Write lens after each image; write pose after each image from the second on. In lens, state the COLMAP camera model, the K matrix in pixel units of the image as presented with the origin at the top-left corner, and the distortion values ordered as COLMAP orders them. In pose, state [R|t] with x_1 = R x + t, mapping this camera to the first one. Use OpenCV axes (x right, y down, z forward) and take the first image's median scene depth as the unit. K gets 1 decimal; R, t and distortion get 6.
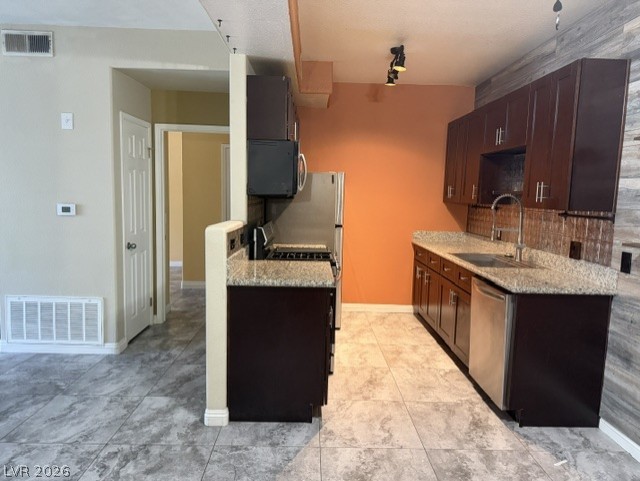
lens RADIAL K [[452.0, 0, 323.3], [0, 452.0, 243.0], [0, 0, 1]] dist [0.060768, -0.075283]
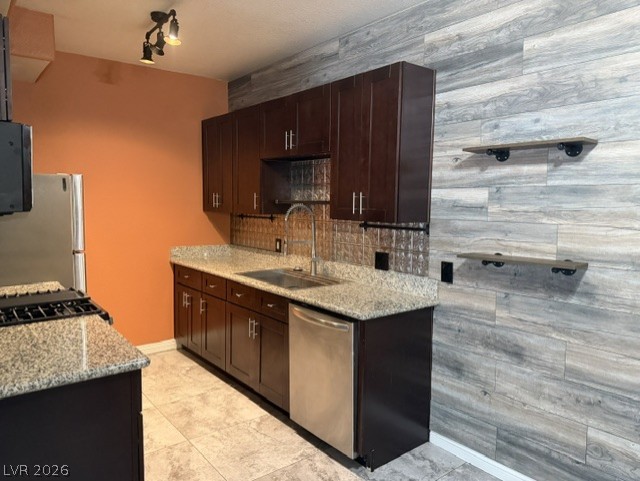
lens RADIAL K [[452.0, 0, 323.7], [0, 452.0, 235.4], [0, 0, 1]] dist [0.060768, -0.075283]
pose [[0.794445, -0.064151, 0.603939, -0.117658], [0.076991, 0.997021, 0.004629, -0.049324], [-0.602436, 0.042820, 0.797017, 0.281755]]
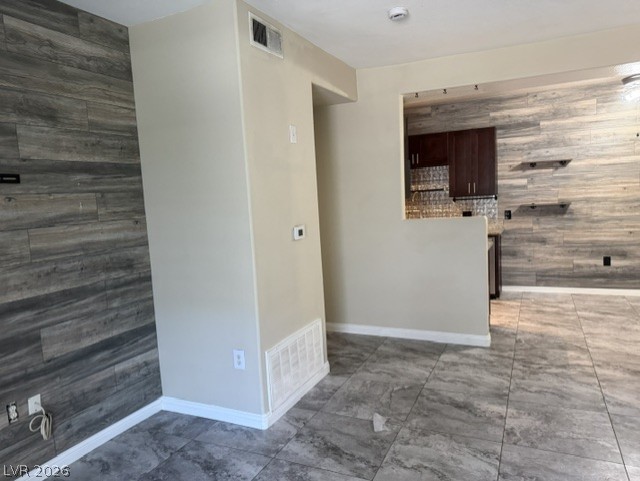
lens RADIAL K [[452.0, 0, 319.6], [0, 452.0, 244.2], [0, 0, 1]] dist [0.060768, -0.075283]
pose [[0.446231, -0.149703, 0.882307, -1.458471], [0.164666, 0.982811, 0.083476, -0.128975], [-0.879638, 0.108036, 0.463212, 0.604939]]
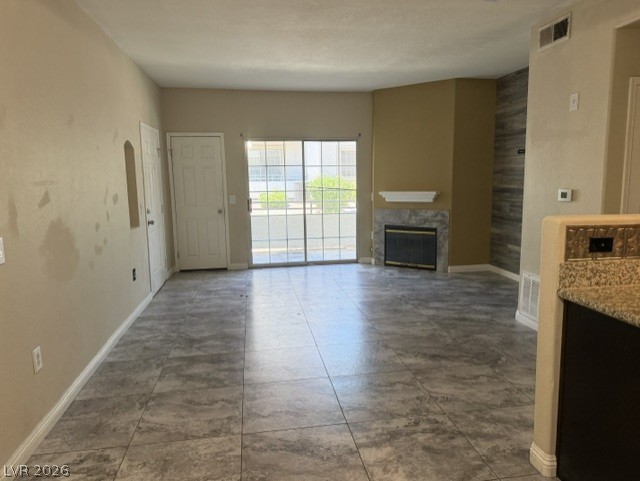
lens RADIAL K [[452.0, 0, 321.1], [0, 452.0, 237.0], [0, 0, 1]] dist [0.060768, -0.075283]
pose [[0.133328, 0.103381, -0.985665, 0.366506], [-0.091378, 0.991591, 0.091642, -0.028823], [0.986850, 0.077850, 0.141653, 0.390746]]
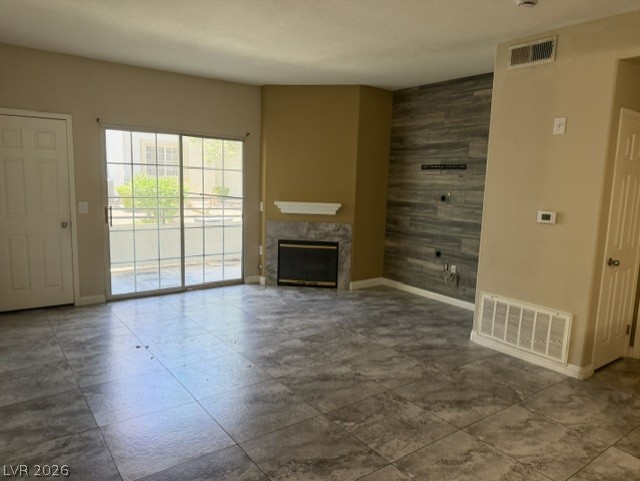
lens RADIAL K [[452.0, 0, 317.6], [0, 452.0, 241.3], [0, 0, 1]] dist [0.060768, -0.075283]
pose [[0.572641, 0.102382, -0.813388, -0.047431], [-0.106378, 0.993063, 0.050105, -0.020662], [0.812875, 0.057835, 0.579560, 0.045052]]
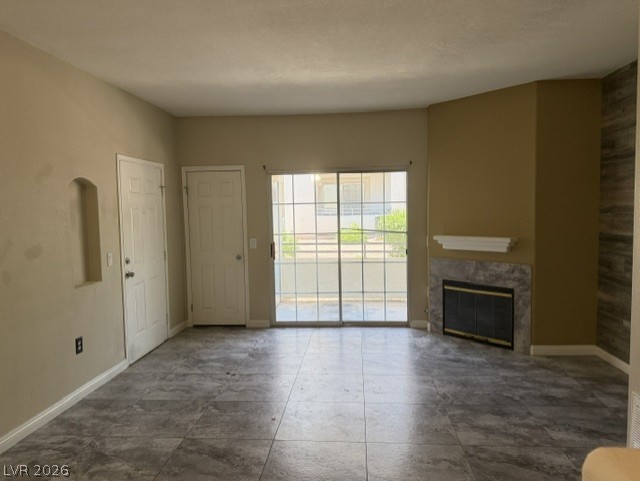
lens RADIAL K [[452.0, 0, 317.5], [0, 452.0, 239.0], [0, 0, 1]] dist [0.060768, -0.075283]
pose [[-0.113223, 0.040914, -0.992727, -0.033318], [-0.093304, 0.994299, 0.051620, -0.098533], [0.989179, 0.098470, -0.108760, 0.688431]]
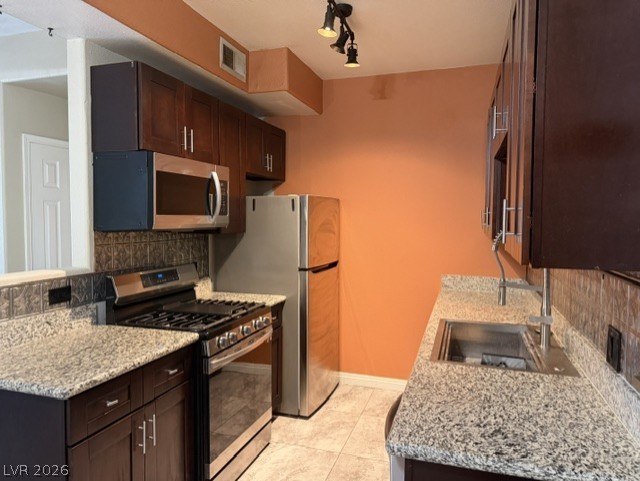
lens RADIAL K [[452.0, 0, 324.9], [0, 452.0, 237.7], [0, 0, 1]] dist [0.060768, -0.075283]
pose [[0.945190, -0.008305, -0.326416, 0.400178], [-0.015030, 0.997510, -0.068900, -0.052206], [0.326175, 0.070029, 0.942712, 0.444960]]
